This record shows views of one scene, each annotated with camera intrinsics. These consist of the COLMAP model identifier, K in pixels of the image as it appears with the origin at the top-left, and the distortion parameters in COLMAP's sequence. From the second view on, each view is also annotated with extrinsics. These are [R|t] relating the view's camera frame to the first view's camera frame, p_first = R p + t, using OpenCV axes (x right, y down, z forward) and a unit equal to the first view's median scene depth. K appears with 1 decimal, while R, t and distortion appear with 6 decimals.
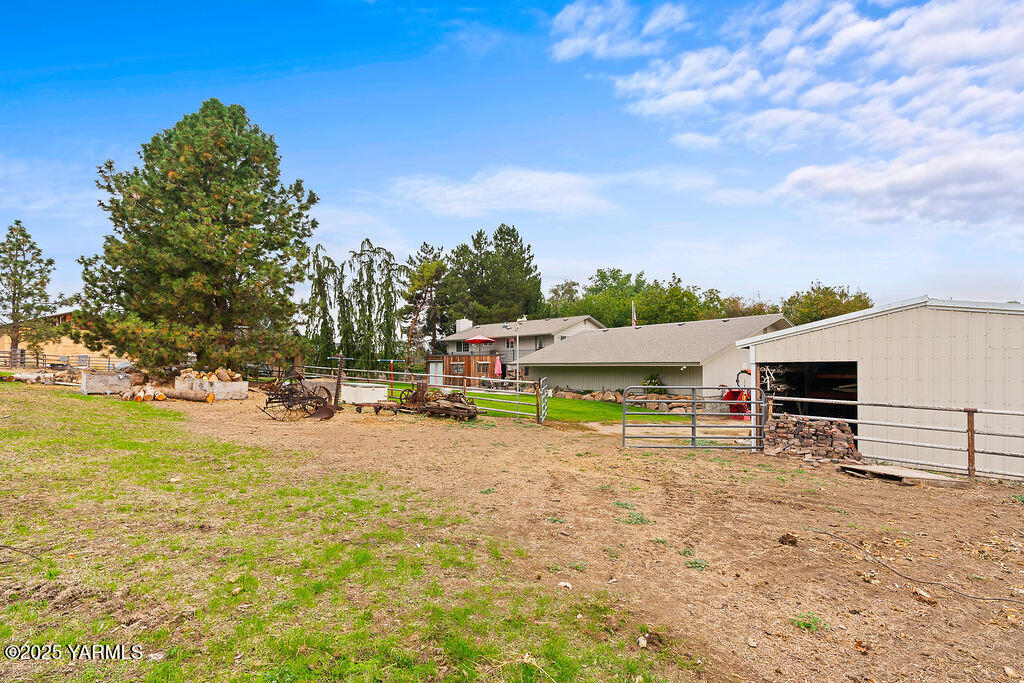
lens RADIAL K [[470.6, 0, 512.0], [0, 470.6, 341.5], [0, 0, 1]] dist [-0.003575, -0.000278]
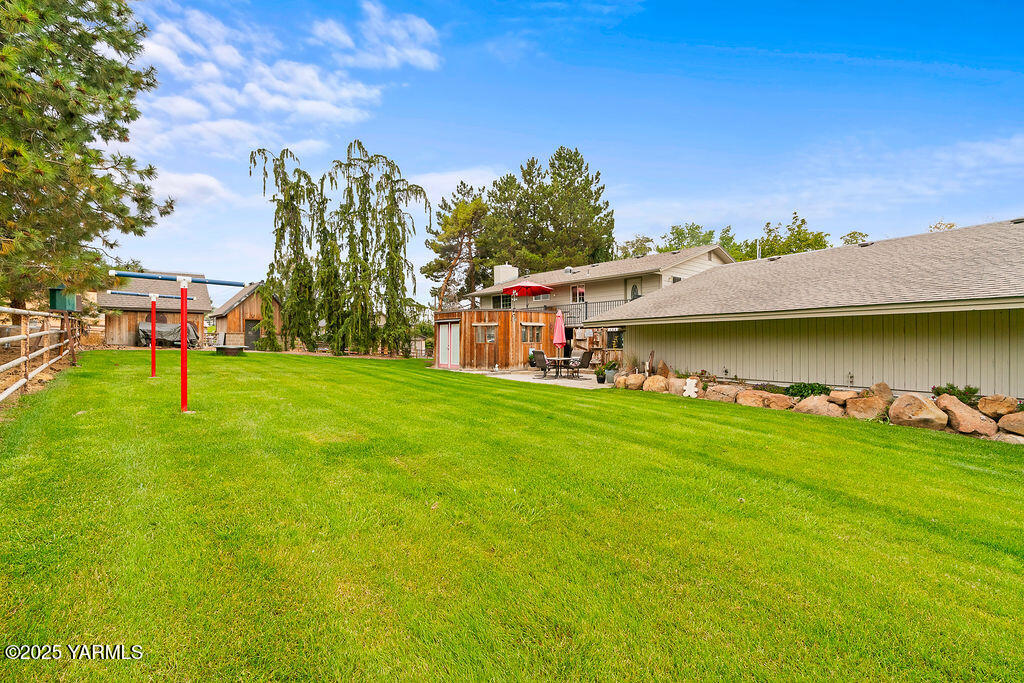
lens RADIAL K [[470.6, 0, 512.0], [0, 470.6, 341.5], [0, 0, 1]] dist [-0.003575, -0.000278]
pose [[0.993325, 0.004341, -0.115269, -0.014096], [0.001498, 0.998722, 0.050520, 0.025667], [0.115341, -0.050356, 0.992049, 0.307798]]
